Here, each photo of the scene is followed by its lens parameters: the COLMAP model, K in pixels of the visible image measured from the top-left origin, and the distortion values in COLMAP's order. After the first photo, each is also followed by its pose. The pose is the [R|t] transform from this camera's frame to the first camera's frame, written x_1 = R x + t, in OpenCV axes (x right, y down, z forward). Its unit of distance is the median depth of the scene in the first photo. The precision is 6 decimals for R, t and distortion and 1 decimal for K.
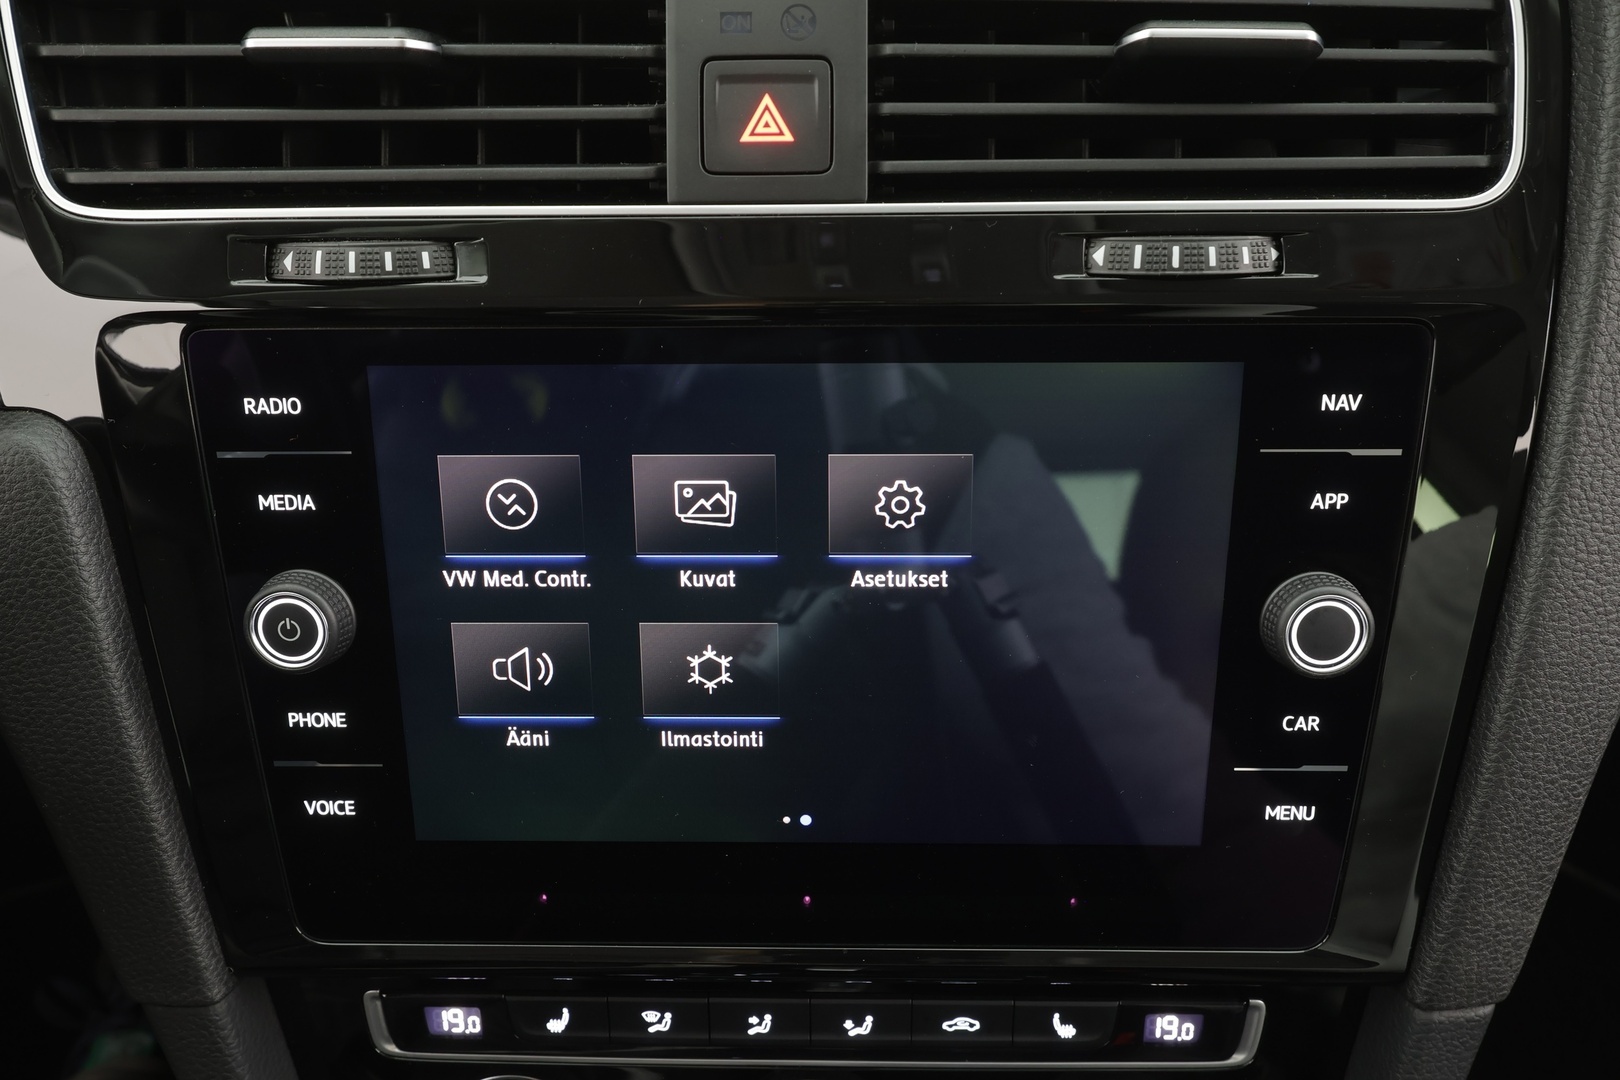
lens RADIAL K [[1332.0, 0, 807.1], [0, 1332.0, 550.4], [0, 0, 1]] dist [0.006787, -0.005459]
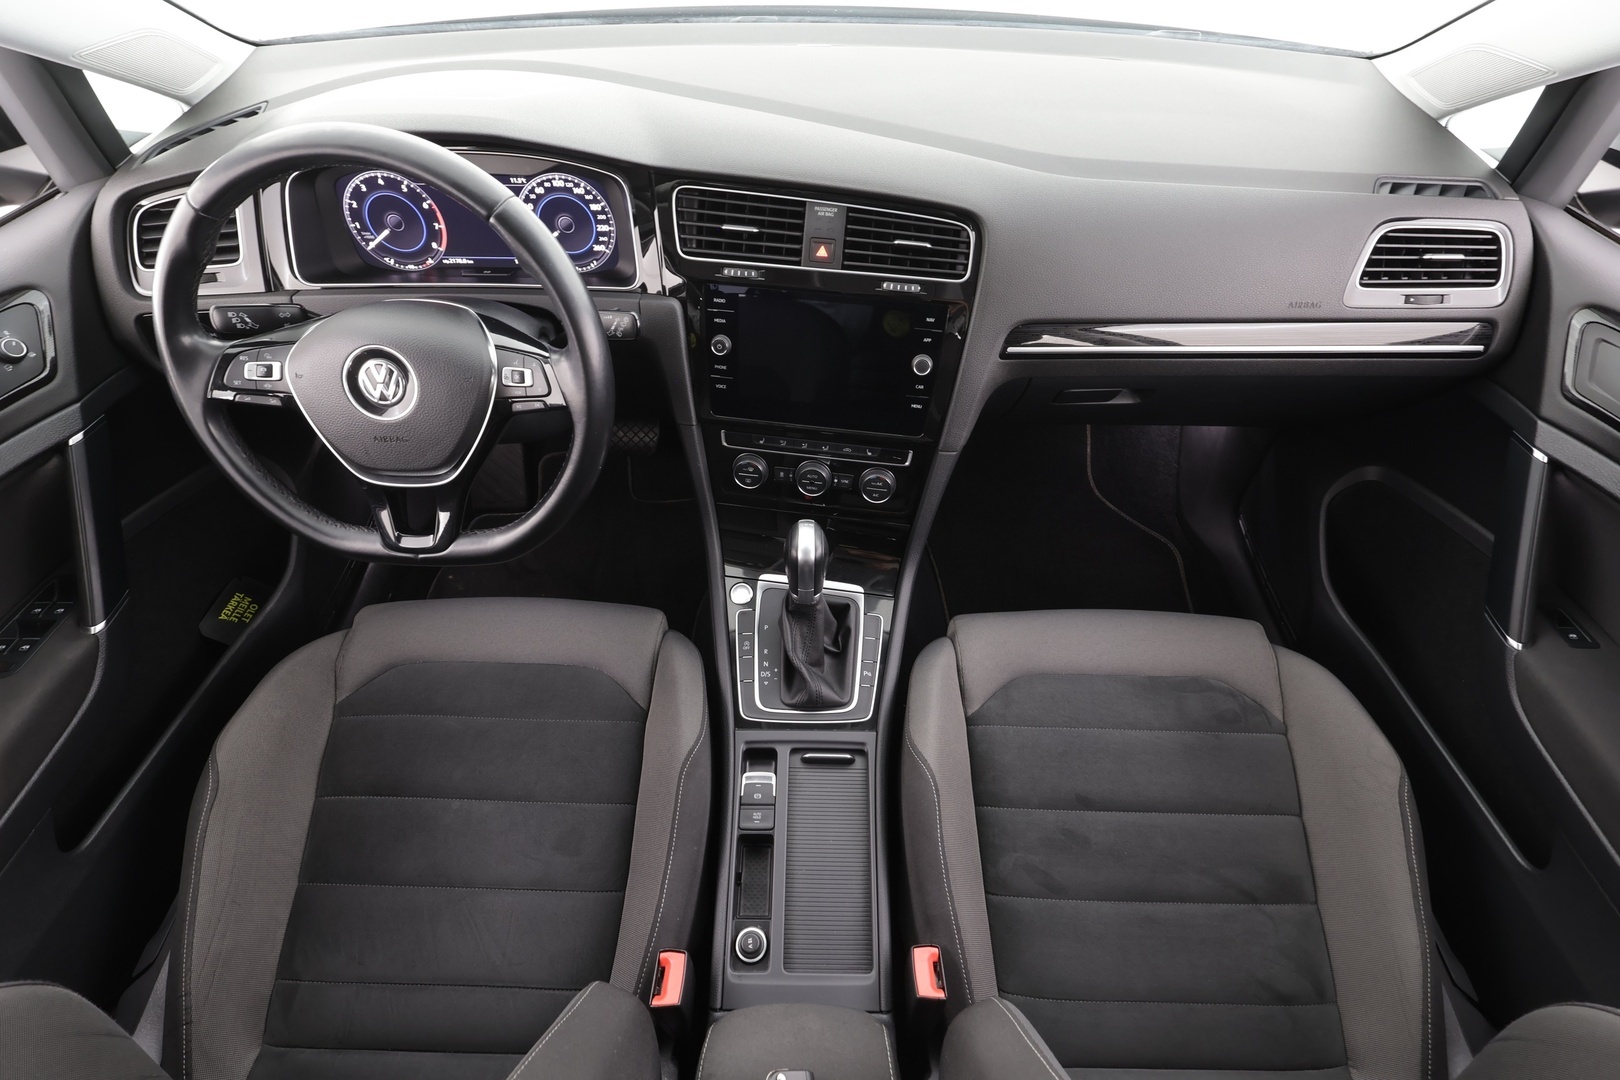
lens RADIAL K [[747.7, 0, 807.9], [0, 747.7, 540.6], [0, 0, 1]] dist [-0.000668, 0.000958]
pose [[0.992129, 0.111672, -0.056651, 0.179555], [-0.097201, 0.972029, 0.213802, 0.128706], [0.078942, -0.206613, 0.975233, -1.803296]]
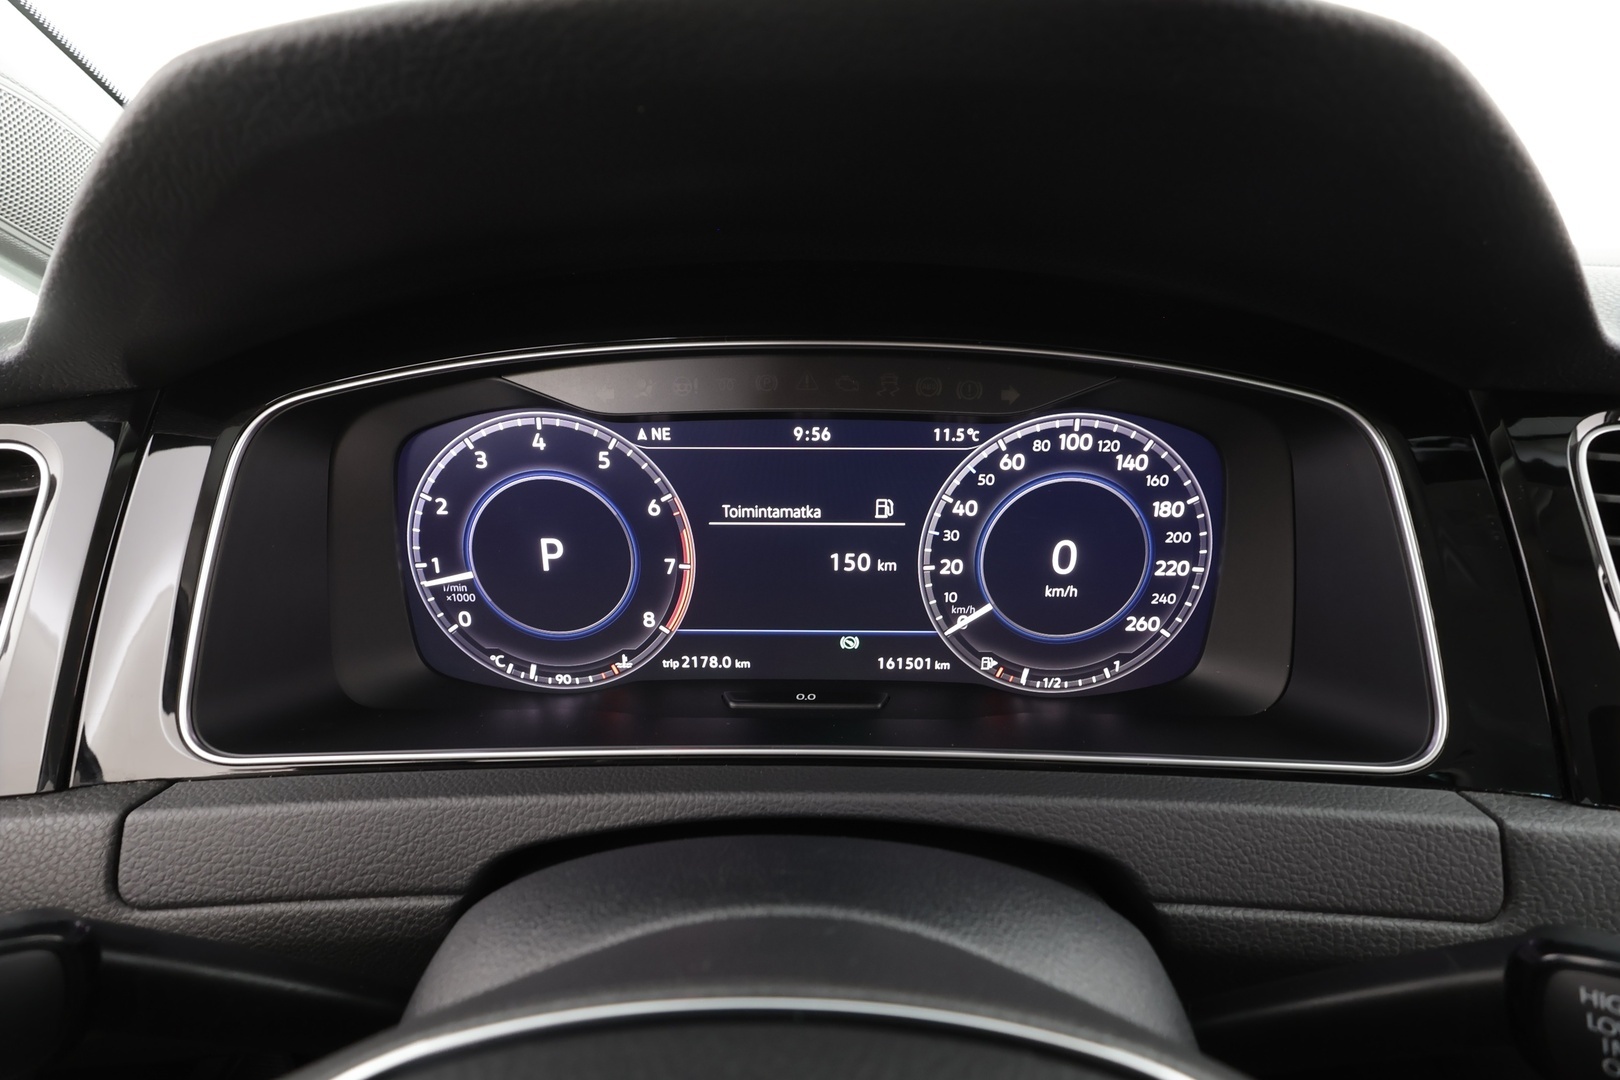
lens RADIAL K [[747.7, 0, 812.1], [0, 747.7, 544.0], [0, 0, 1]] dist [-0.000668, 0.000958]
pose [[0.991878, 0.069432, -0.106570, -1.225814], [-0.093490, 0.966081, -0.240720, -0.101383], [0.086241, 0.248728, 0.964726, 0.178313]]
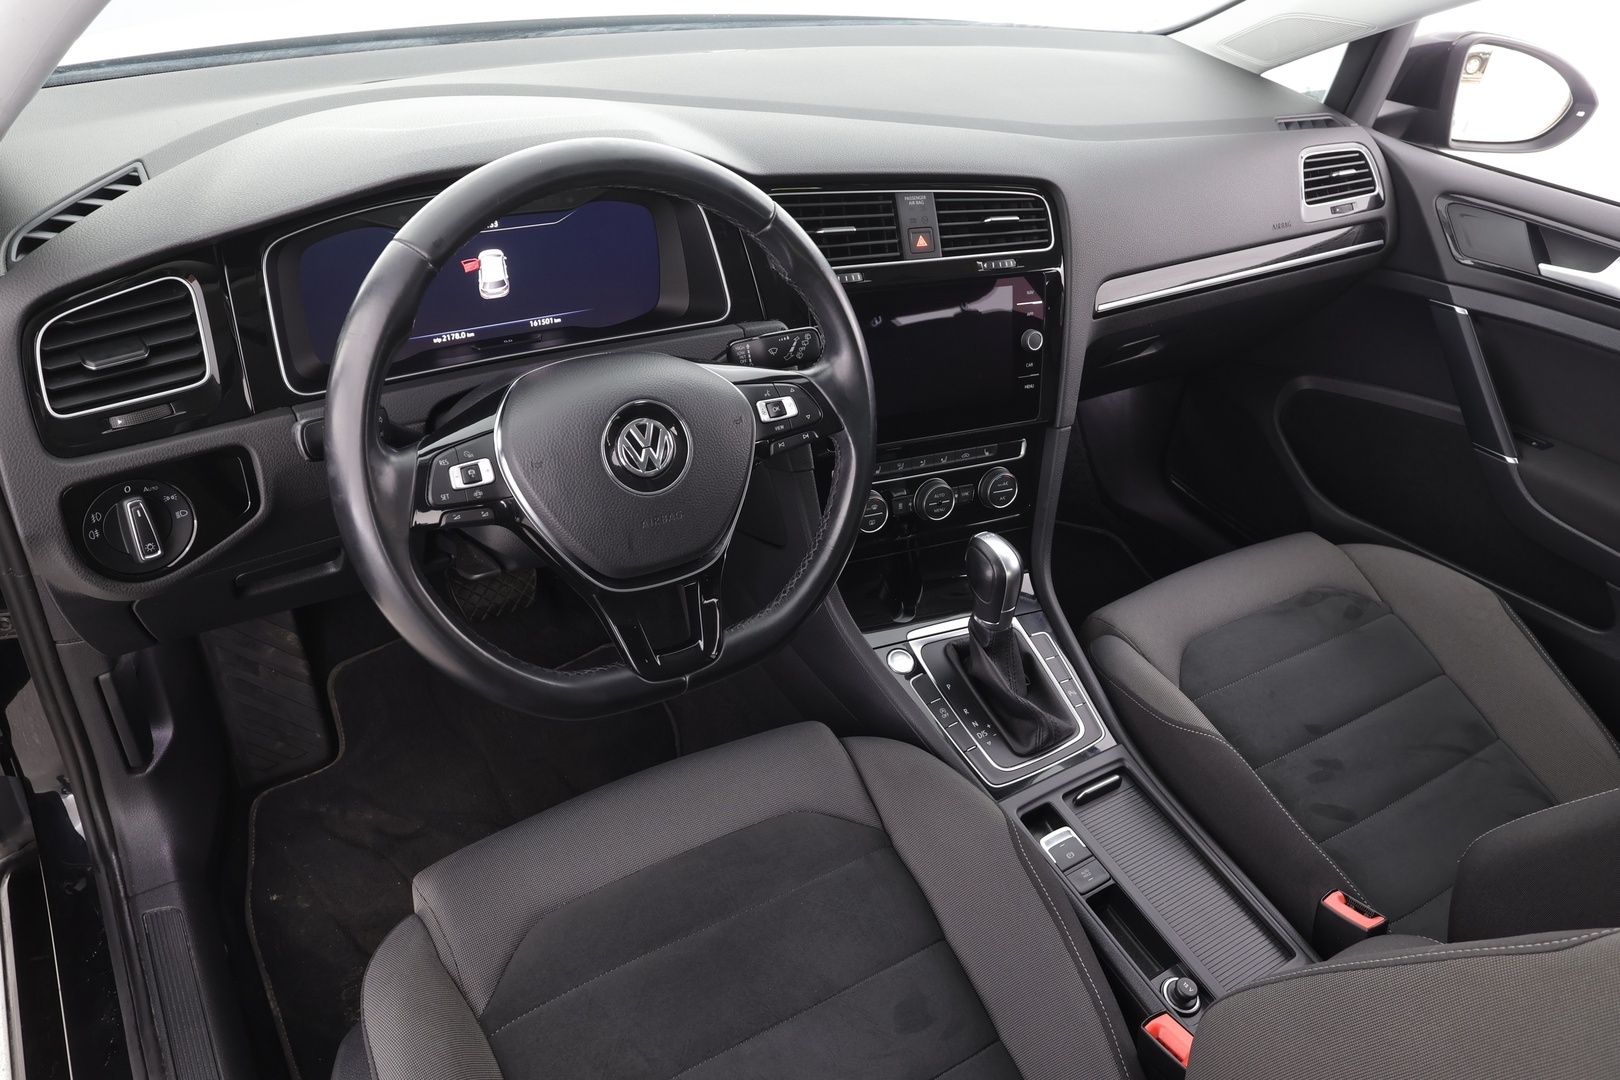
lens RADIAL K [[1140.2, 0, 808.5], [0, 1140.2, 543.3], [0, 0, 1]] dist [0.008528, 0.000511]
pose [[0.889585, -0.170992, 0.423556, -2.027021], [0.171484, 0.984481, 0.037277, 0.448443], [-0.423357, 0.039472, 0.905103, -2.153434]]
